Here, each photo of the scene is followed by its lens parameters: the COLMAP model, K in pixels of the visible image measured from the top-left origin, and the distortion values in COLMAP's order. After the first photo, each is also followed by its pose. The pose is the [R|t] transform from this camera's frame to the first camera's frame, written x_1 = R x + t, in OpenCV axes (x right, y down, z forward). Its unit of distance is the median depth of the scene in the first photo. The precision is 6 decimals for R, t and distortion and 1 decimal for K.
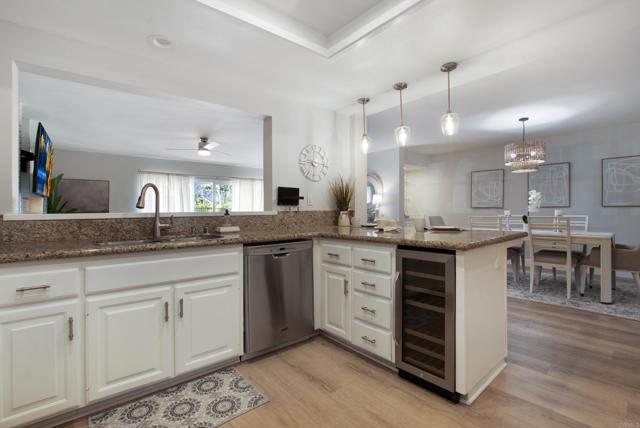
lens RADIAL K [[286.1, 0, 320.0], [0, 286.1, 214.0], [0, 0, 1]] dist [-0.026696, 0.001081]
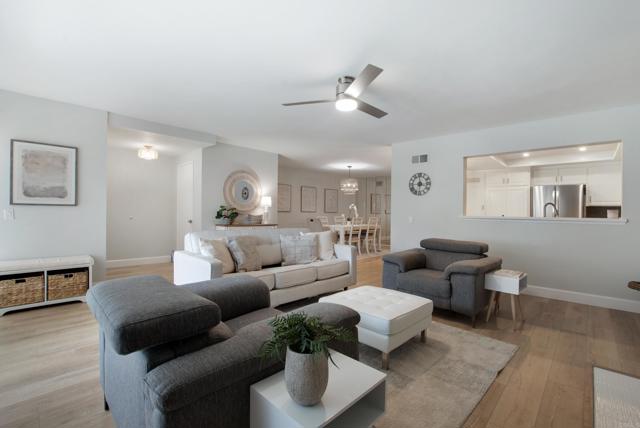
lens RADIAL K [[286.1, 0, 320.0], [0, 286.1, 214.0], [0, 0, 1]] dist [-0.026696, 0.001081]
pose [[-0.105302, 0.002979, 0.994436, -1.645528], [-0.005042, 0.999981, -0.003530, -0.011457], [-0.994428, -0.005386, -0.105285, 1.941305]]
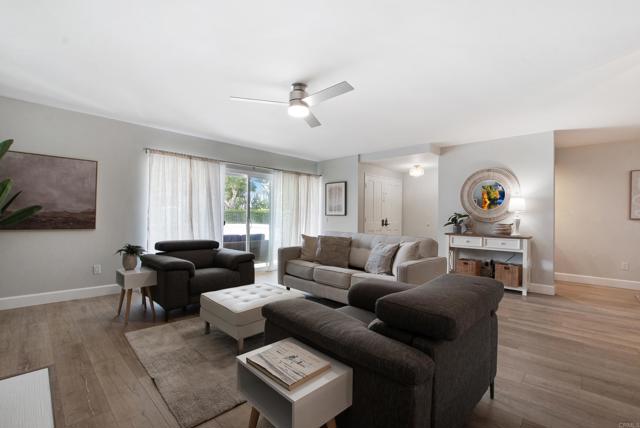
lens RADIAL K [[286.1, 0, 320.0], [0, 286.1, 214.0], [0, 0, 1]] dist [-0.026696, 0.001081]
pose [[0.994126, 0.022819, 0.105798, -0.736963], [-0.020460, 0.999519, -0.023325, -0.003660], [-0.106279, 0.021023, 0.994114, 0.781832]]
